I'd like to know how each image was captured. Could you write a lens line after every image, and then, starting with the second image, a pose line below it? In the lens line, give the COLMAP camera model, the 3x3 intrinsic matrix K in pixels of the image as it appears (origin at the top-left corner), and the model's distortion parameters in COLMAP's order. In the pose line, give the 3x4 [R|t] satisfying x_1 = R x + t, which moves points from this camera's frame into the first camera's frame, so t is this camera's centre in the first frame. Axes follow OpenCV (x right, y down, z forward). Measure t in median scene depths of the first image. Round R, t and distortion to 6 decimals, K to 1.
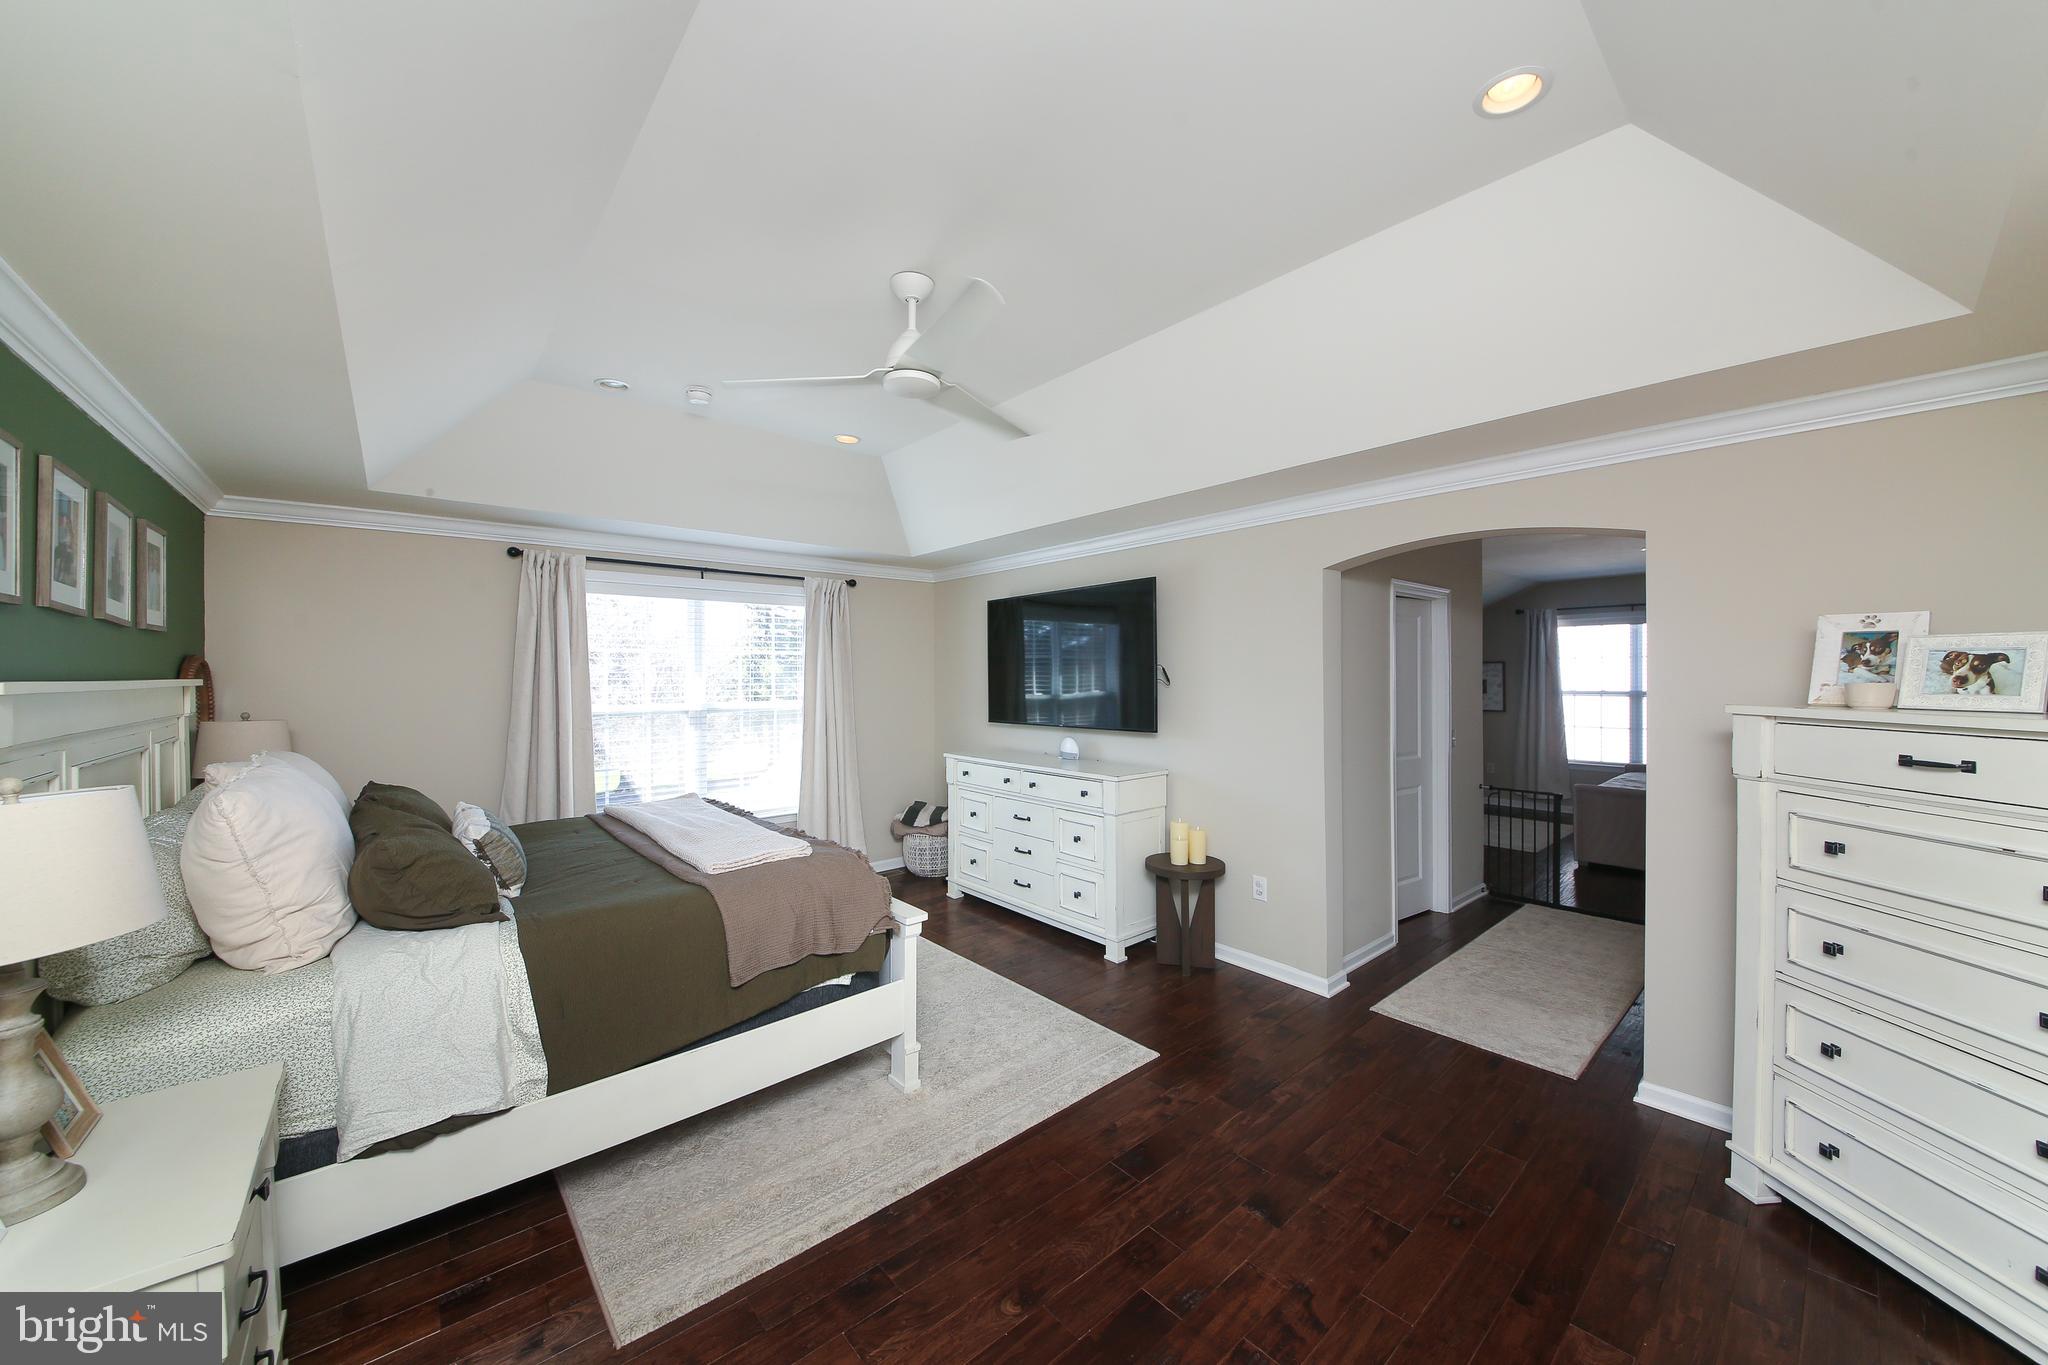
lens RADIAL K [[732.5, 0, 1020.0], [0, 732.5, 680.2], [0, 0, 1]] dist [-0.001773, -0.000868]
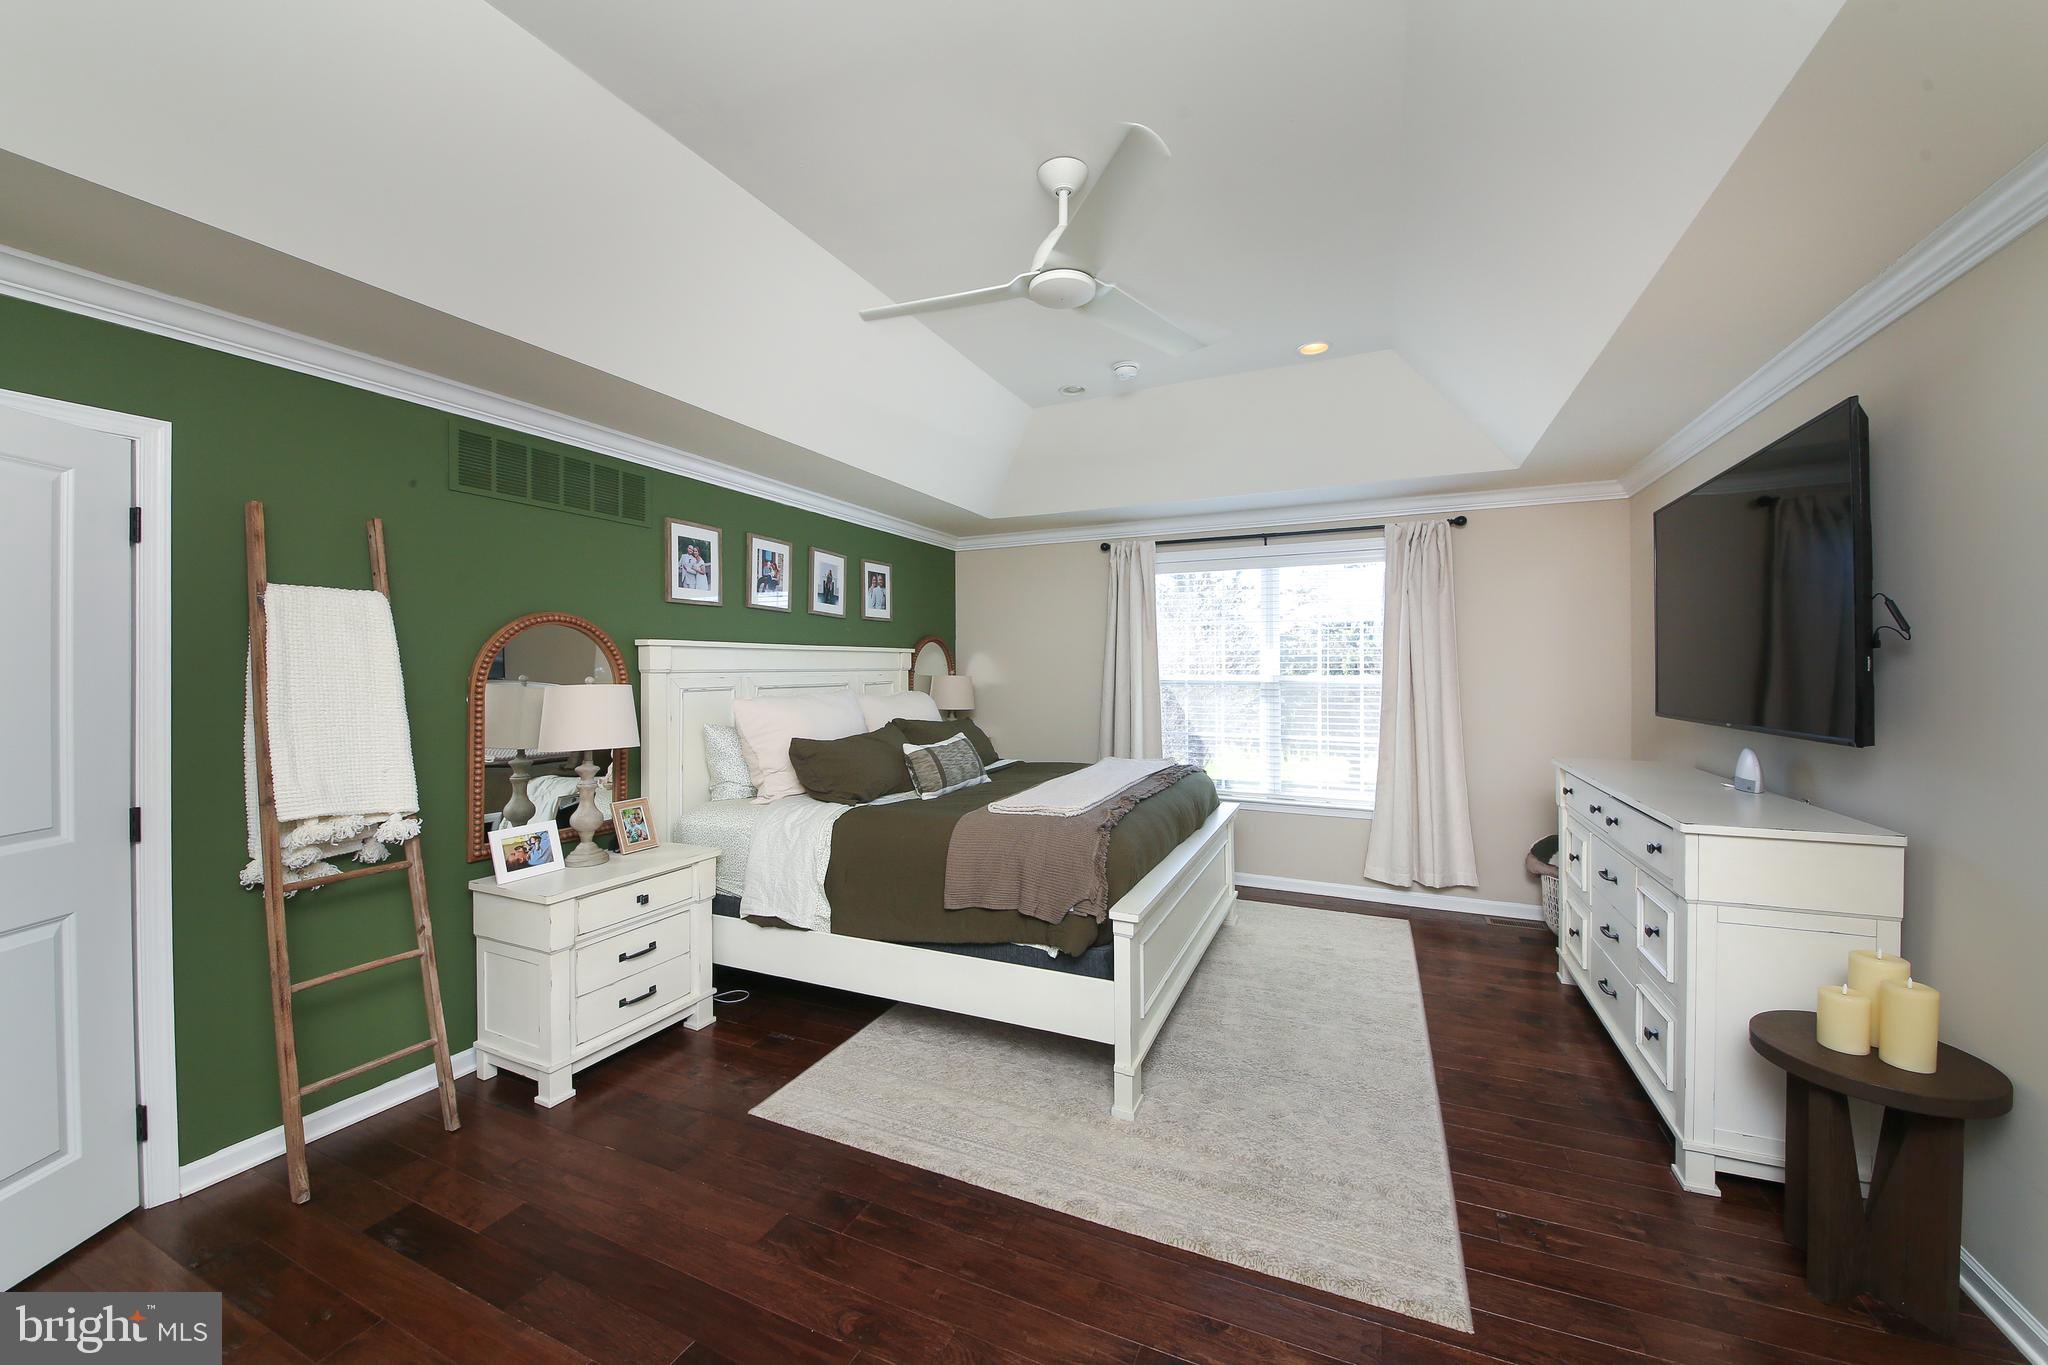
lens RADIAL K [[760.2, 0, 1023.1], [0, 760.2, 668.8], [0, 0, 1]] dist [0.009321, -0.000476]
pose [[0.419747, 0.002176, -0.907639, 0.427040], [-0.005389, 0.999985, -0.000095, 0.030781], [0.907625, 0.004931, 0.419752, 0.372886]]
